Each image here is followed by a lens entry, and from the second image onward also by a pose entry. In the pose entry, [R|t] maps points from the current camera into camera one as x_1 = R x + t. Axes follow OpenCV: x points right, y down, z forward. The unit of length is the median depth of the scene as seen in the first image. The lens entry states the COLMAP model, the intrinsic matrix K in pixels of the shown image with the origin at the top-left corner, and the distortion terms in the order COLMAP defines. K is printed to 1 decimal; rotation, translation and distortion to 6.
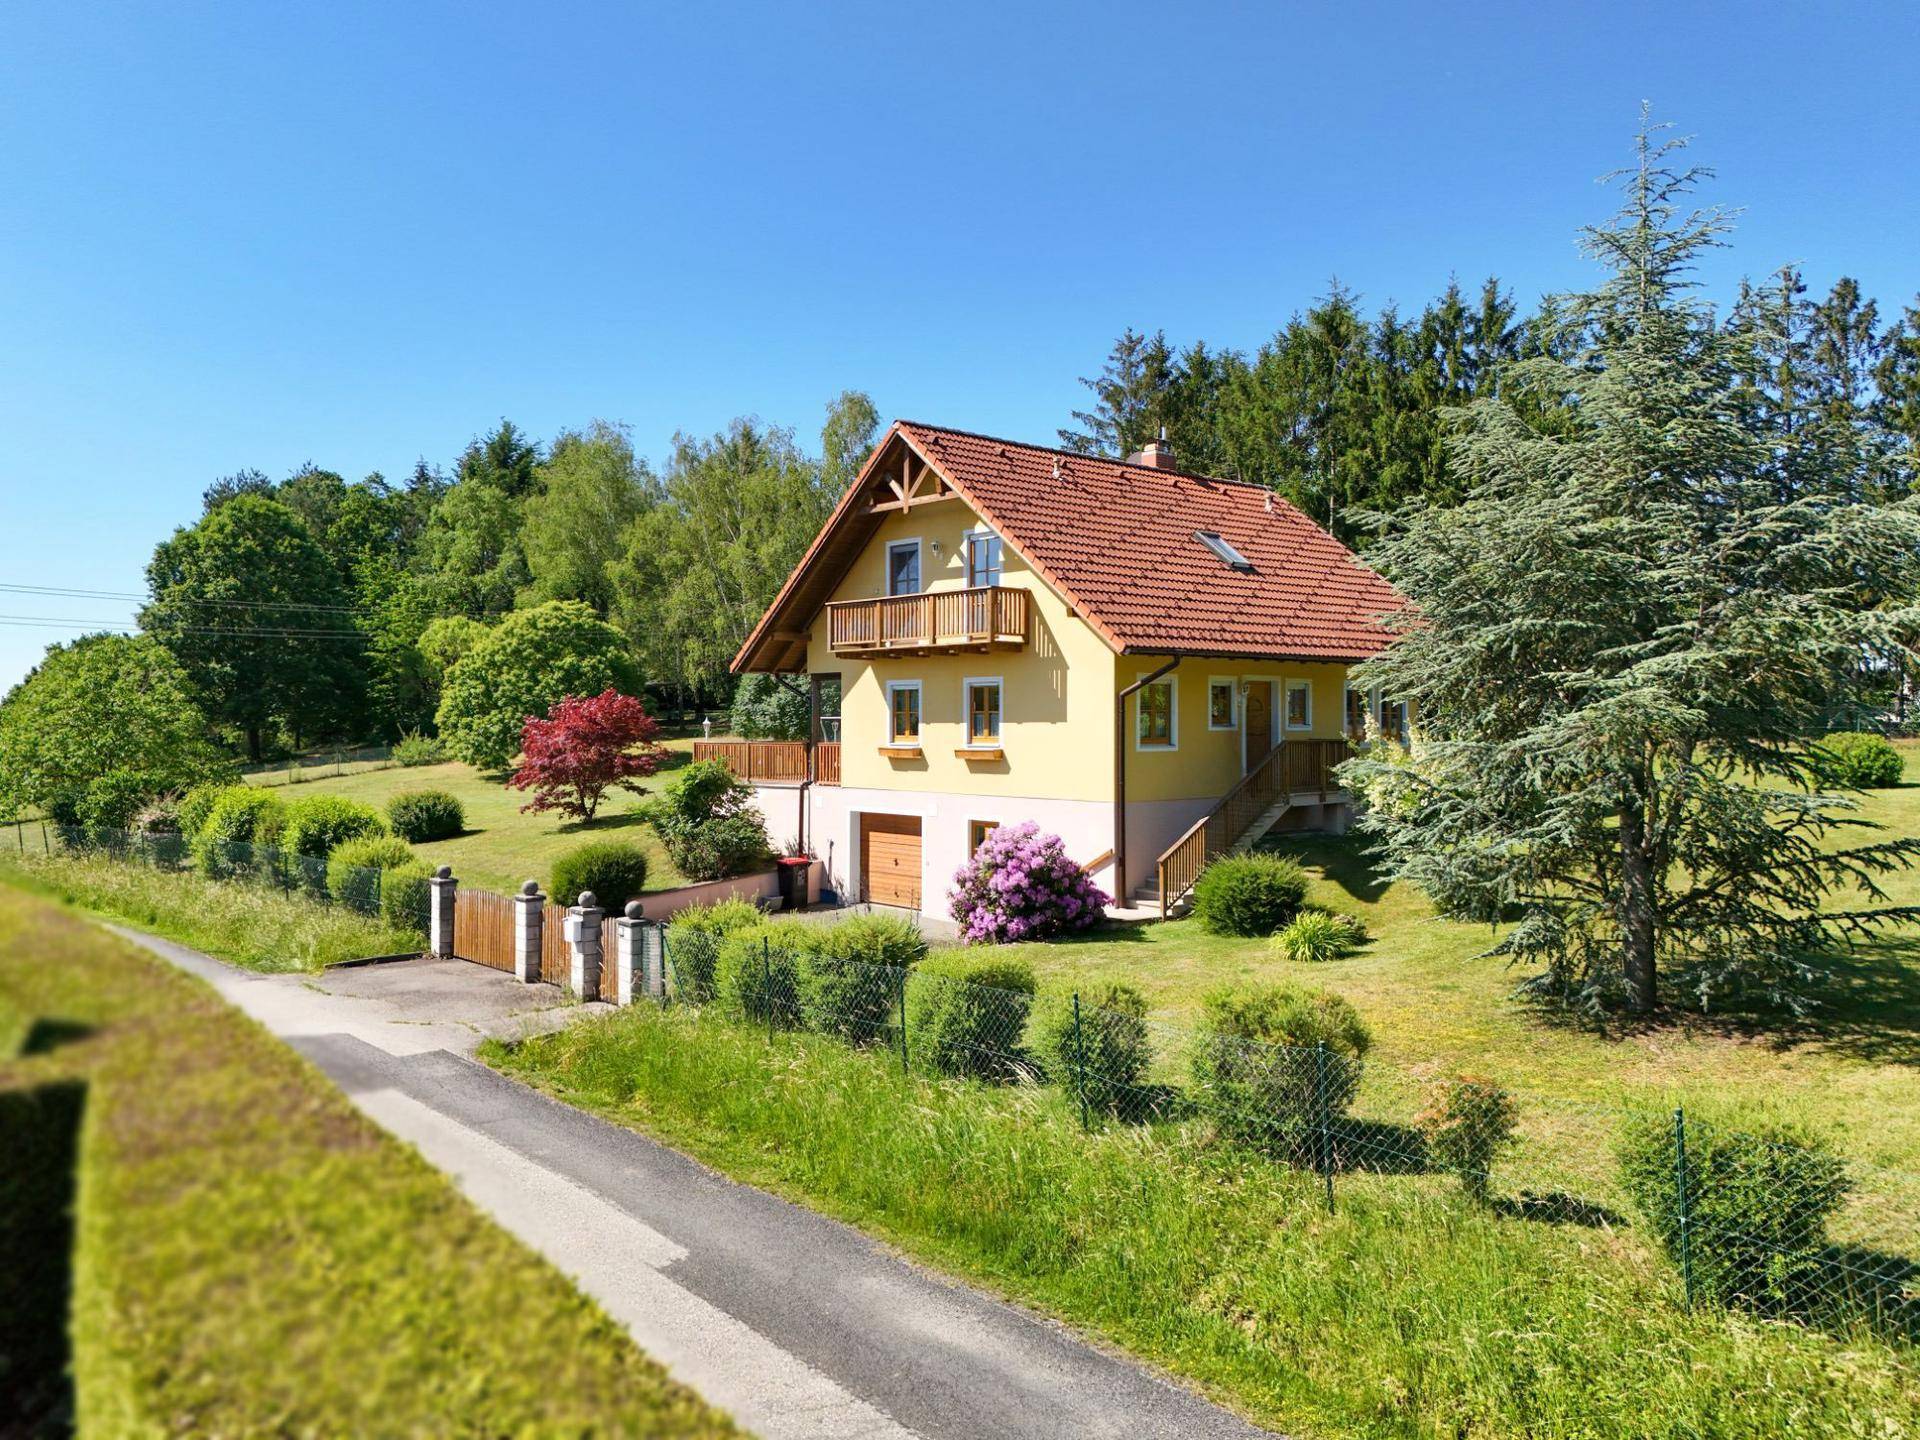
lens RADIAL K [[1391.0, 0, 951.3], [0, 1391.0, 699.6], [0, 0, 1]] dist [0.089302, -0.005091]
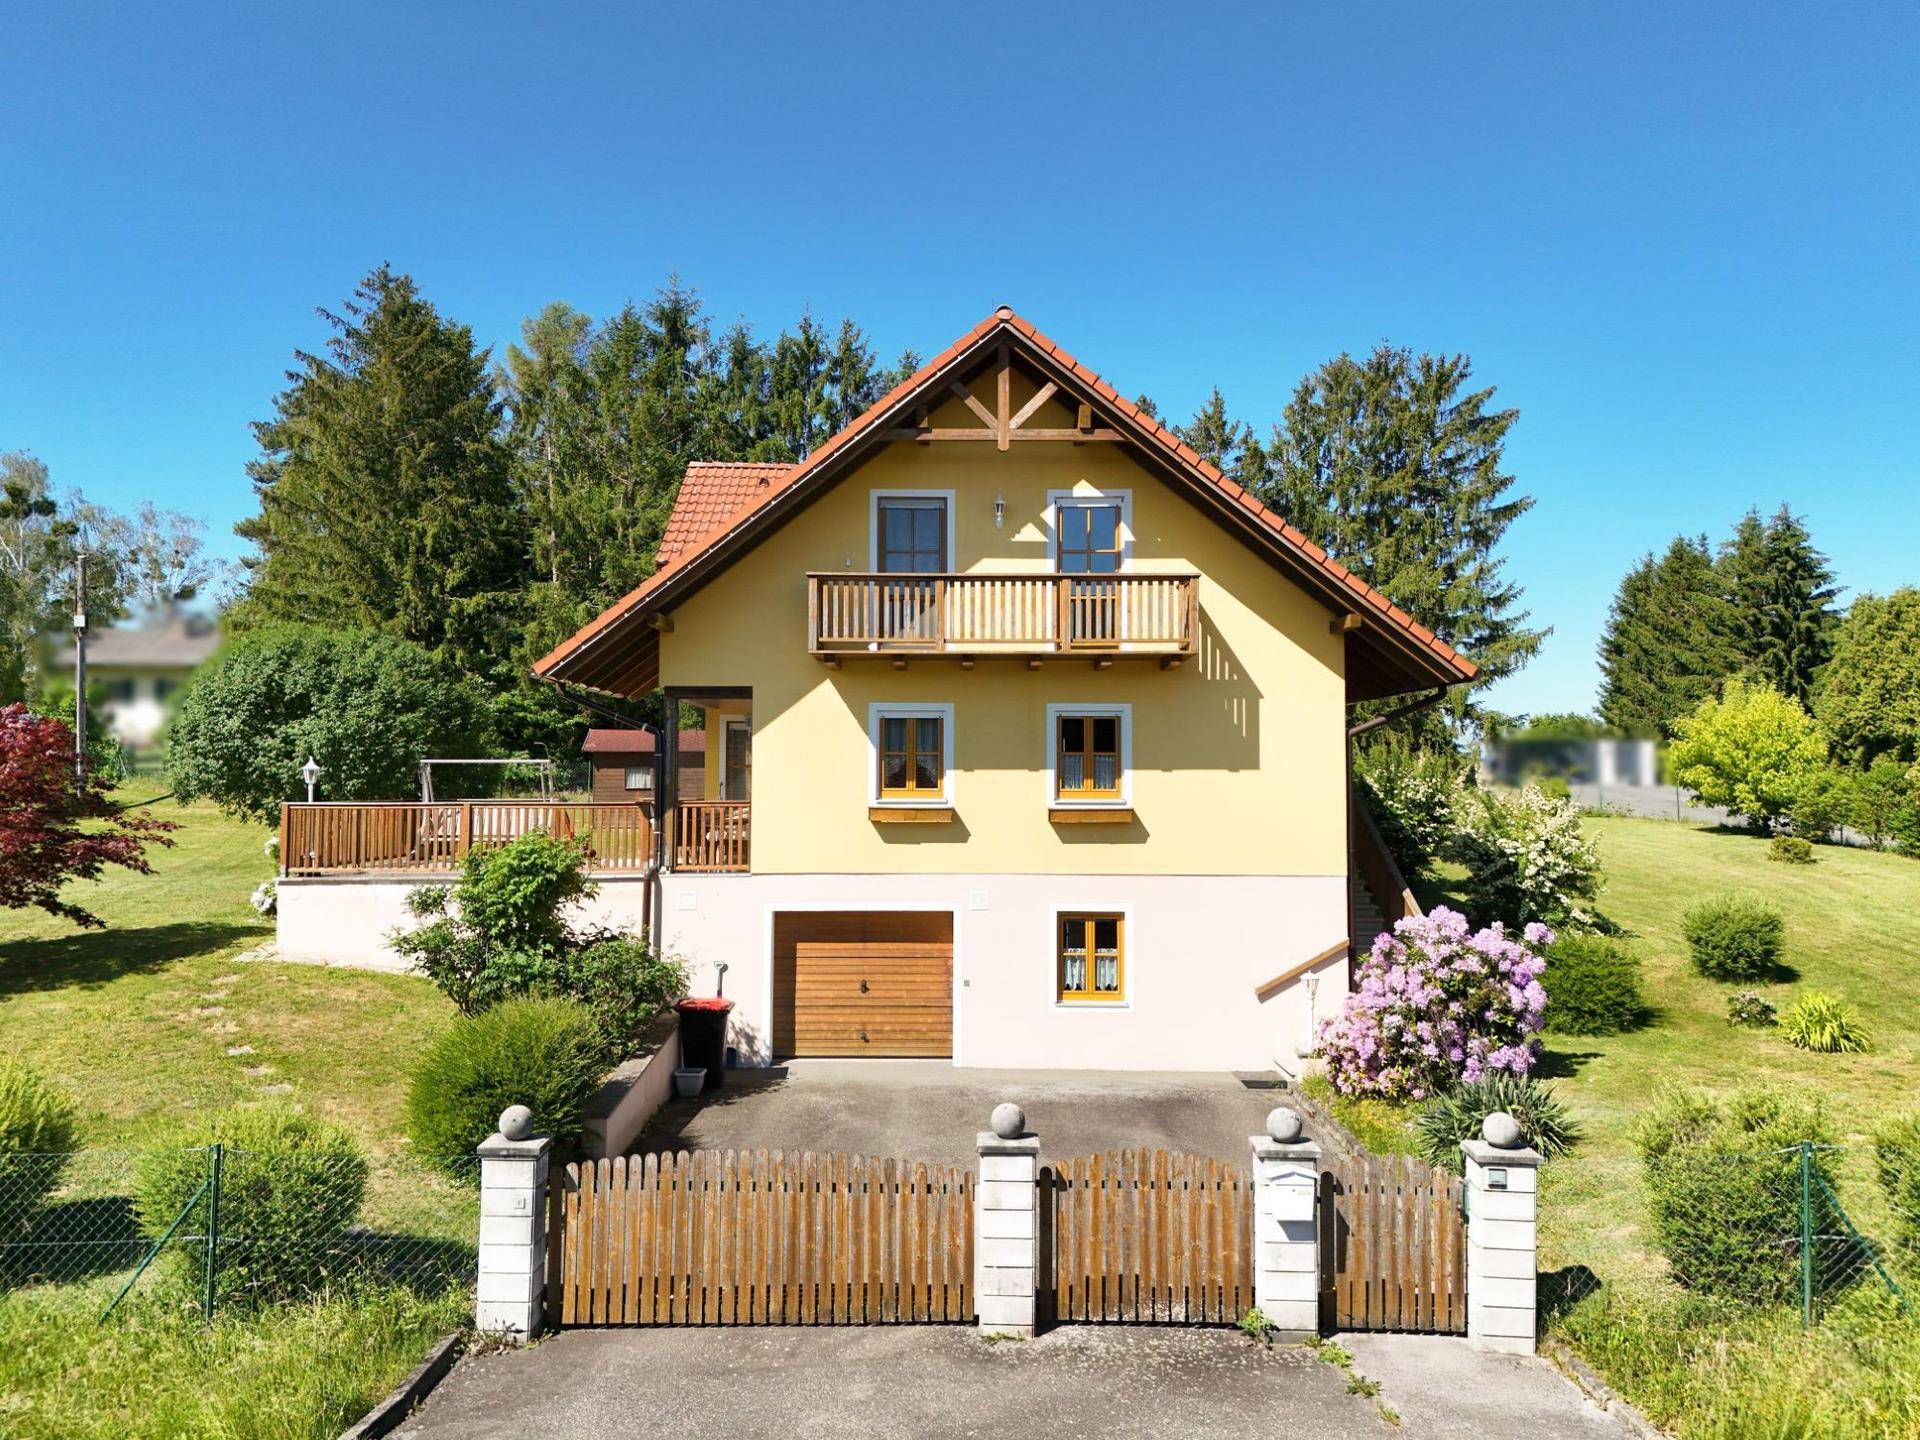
lens RADIAL K [[1391.0, 0, 959.5], [0, 1391.0, 690.1], [0, 0, 1]] dist [0.089302, -0.005091]
pose [[0.676385, 0.048221, 0.734968, -0.525266], [-0.015636, 0.998570, -0.051125, 0.013679], [-0.736382, 0.023088, 0.676172, 0.570351]]
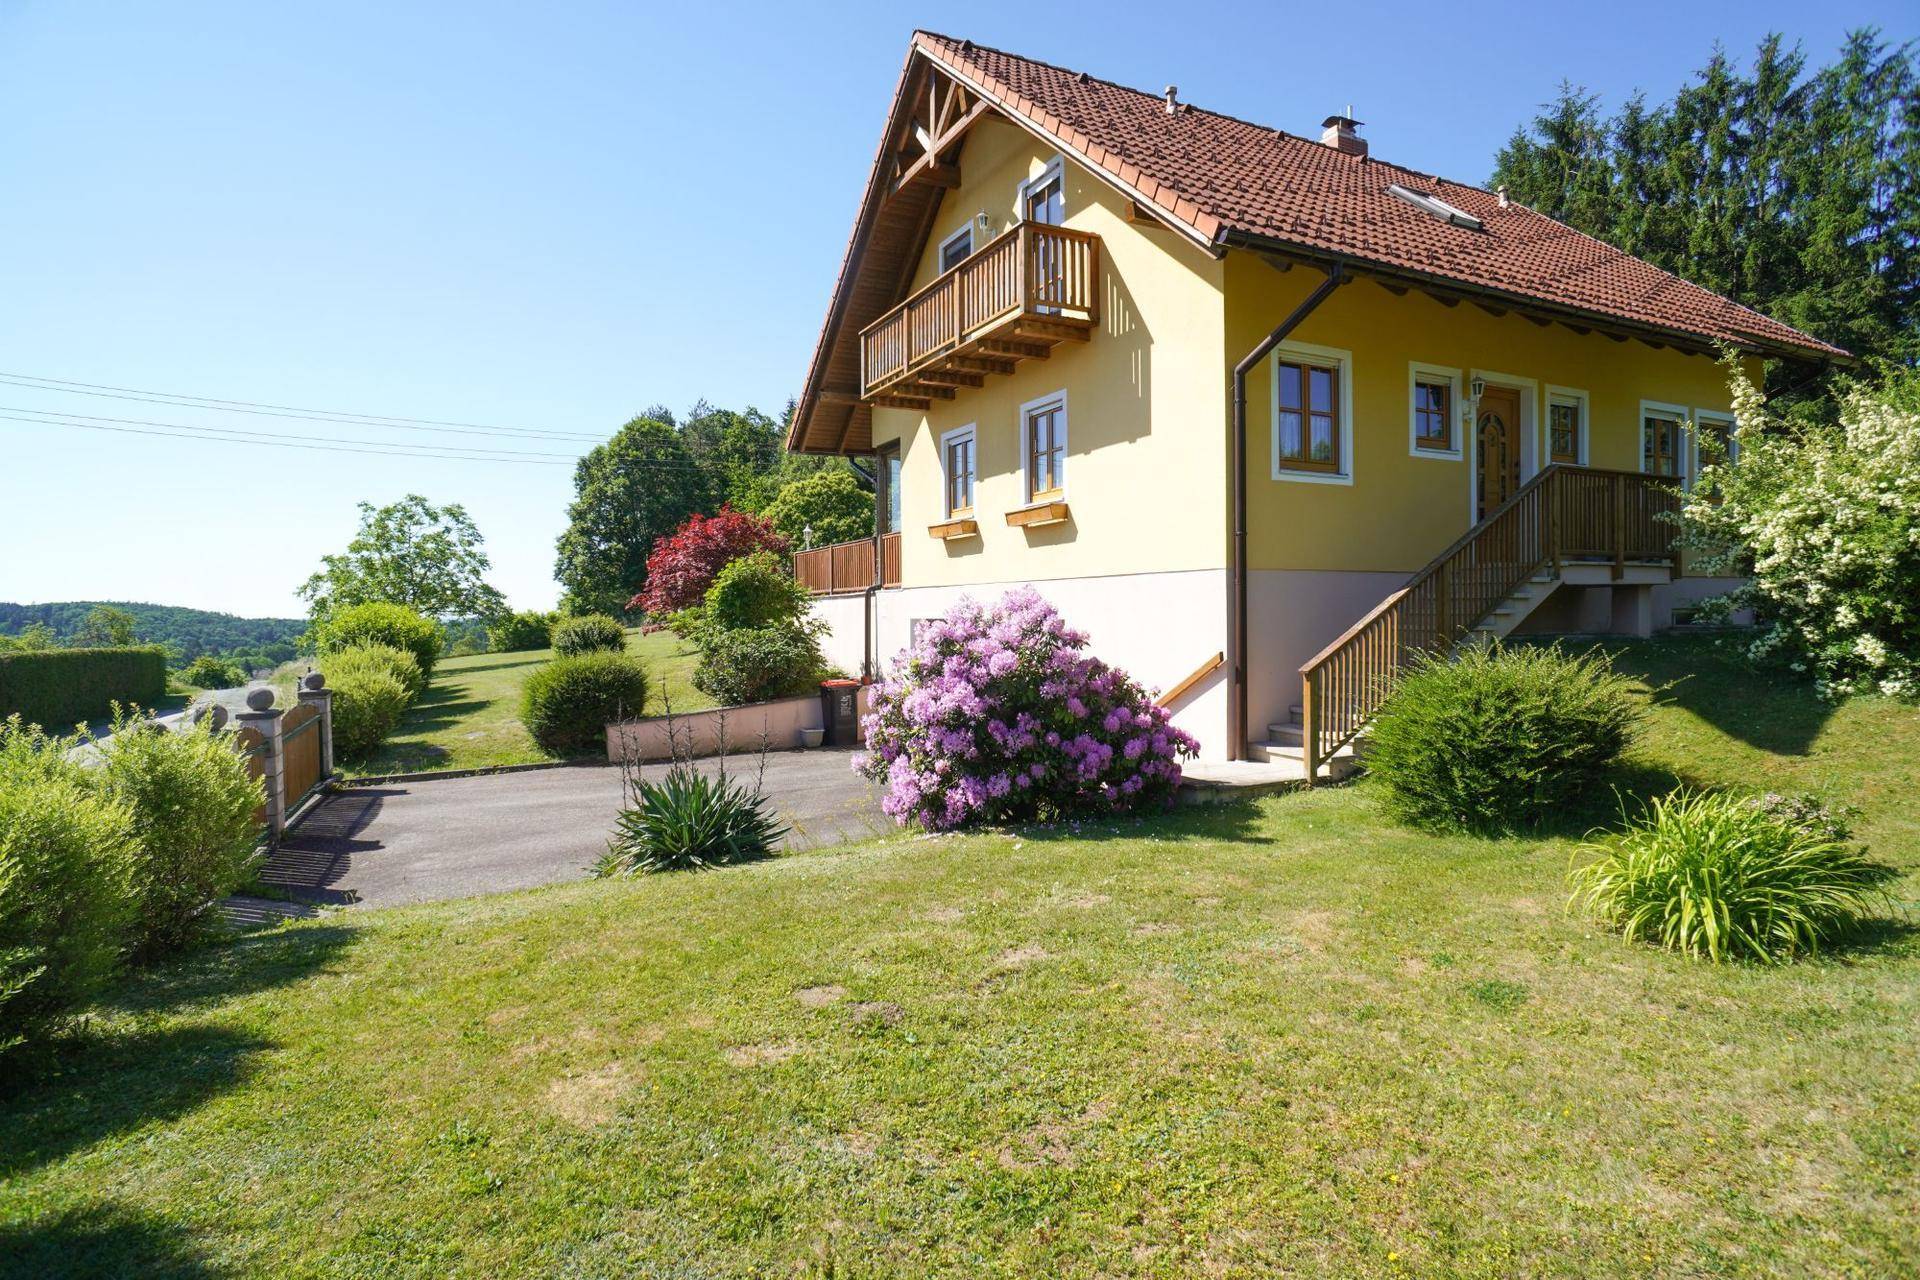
lens RADIAL K [[1010.7, 0, 968.4], [0, 1010.7, 645.7], [0, 0, 1]] dist [-0.052135, 0.014502]
pose [[0.968017, -0.002304, -0.250874, 0.106117], [0.016183, 0.998449, 0.053273, 0.073304], [0.250362, -0.055629, 0.966553, 0.530204]]
